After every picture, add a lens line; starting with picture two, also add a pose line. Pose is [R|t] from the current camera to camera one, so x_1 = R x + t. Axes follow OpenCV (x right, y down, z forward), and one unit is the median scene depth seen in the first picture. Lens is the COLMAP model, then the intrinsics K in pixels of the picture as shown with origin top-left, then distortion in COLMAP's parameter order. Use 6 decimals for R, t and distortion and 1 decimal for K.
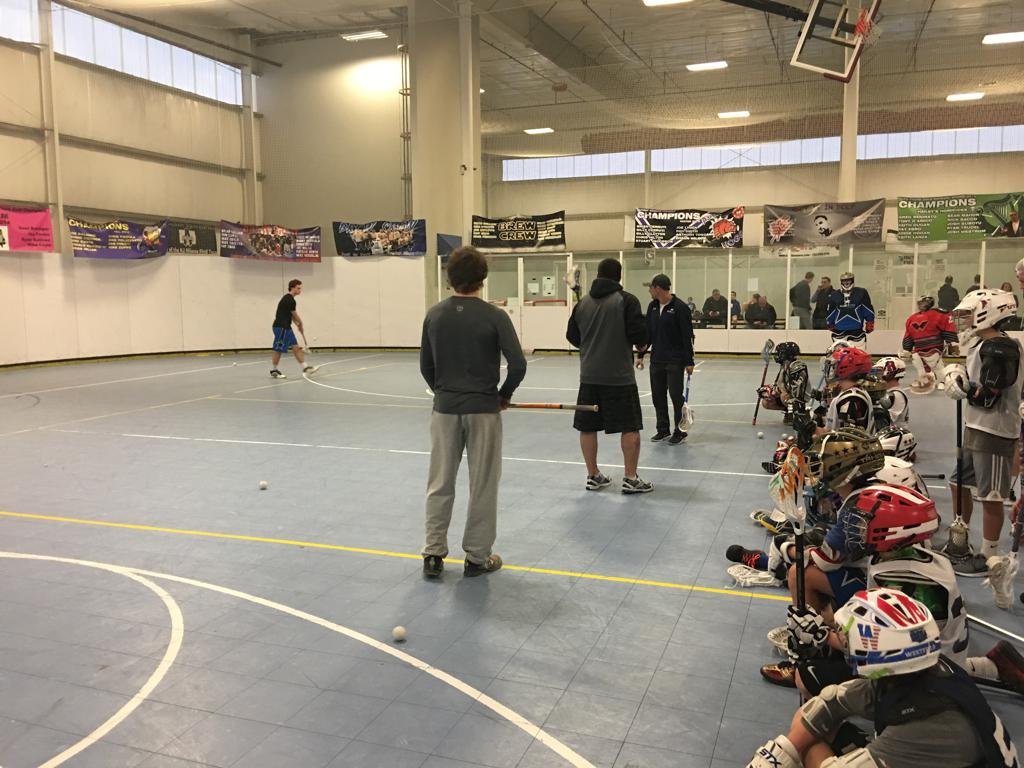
lens RADIAL K [[861.4, 0, 525.7], [0, 861.4, 398.9], [0, 0, 1]] dist [0.072405, -0.115529]
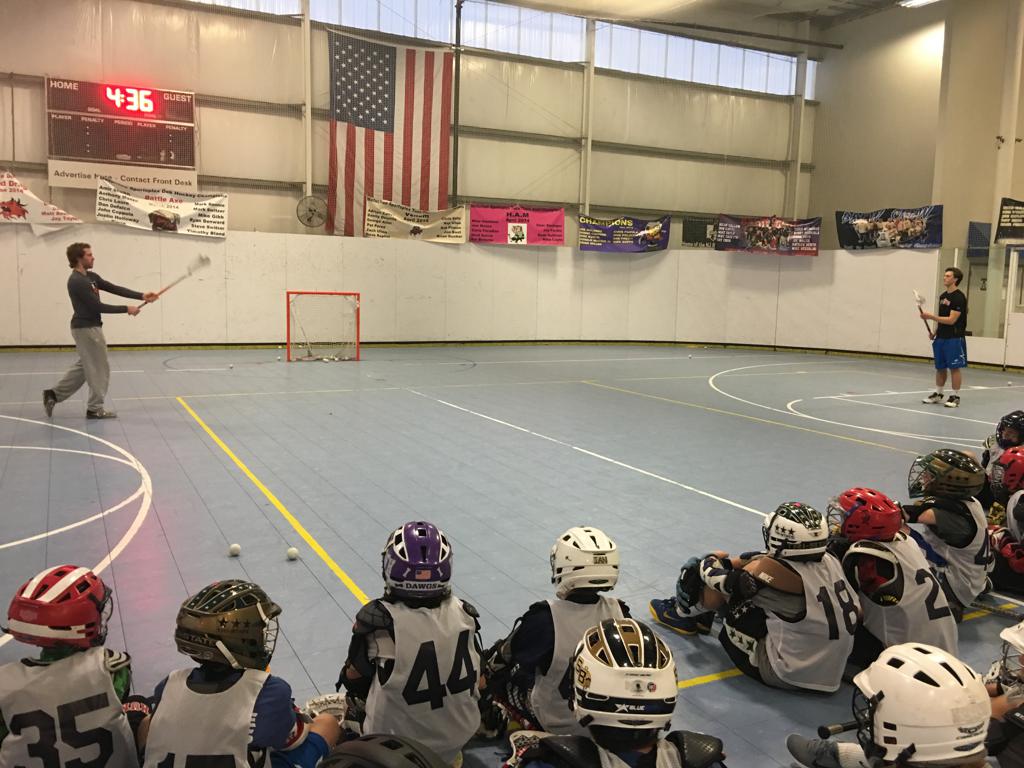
lens RADIAL K [[861.4, 0, 503.5], [0, 861.4, 384.8], [0, 0, 1]] dist [0.072405, -0.115529]
pose [[0.733508, 0.108070, -0.671035, 0.155351], [-0.115988, 0.992699, 0.033088, -0.014590], [0.669711, 0.053561, 0.740687, 0.105460]]
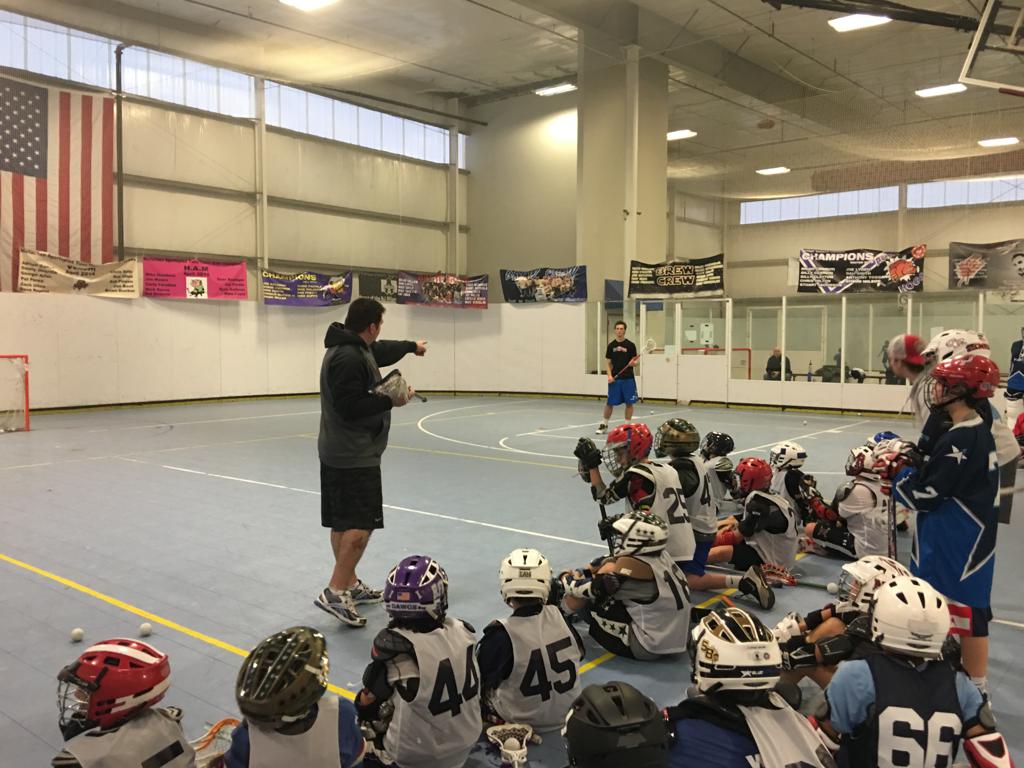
lens RADIAL K [[861.4, 0, 517.8], [0, 861.4, 376.0], [0, 0, 1]] dist [0.072405, -0.115529]
pose [[0.947451, 0.025251, -0.318903, 0.127423], [-0.049673, 0.996401, -0.068681, -0.010784], [0.316021, 0.080913, 0.945296, 0.056295]]
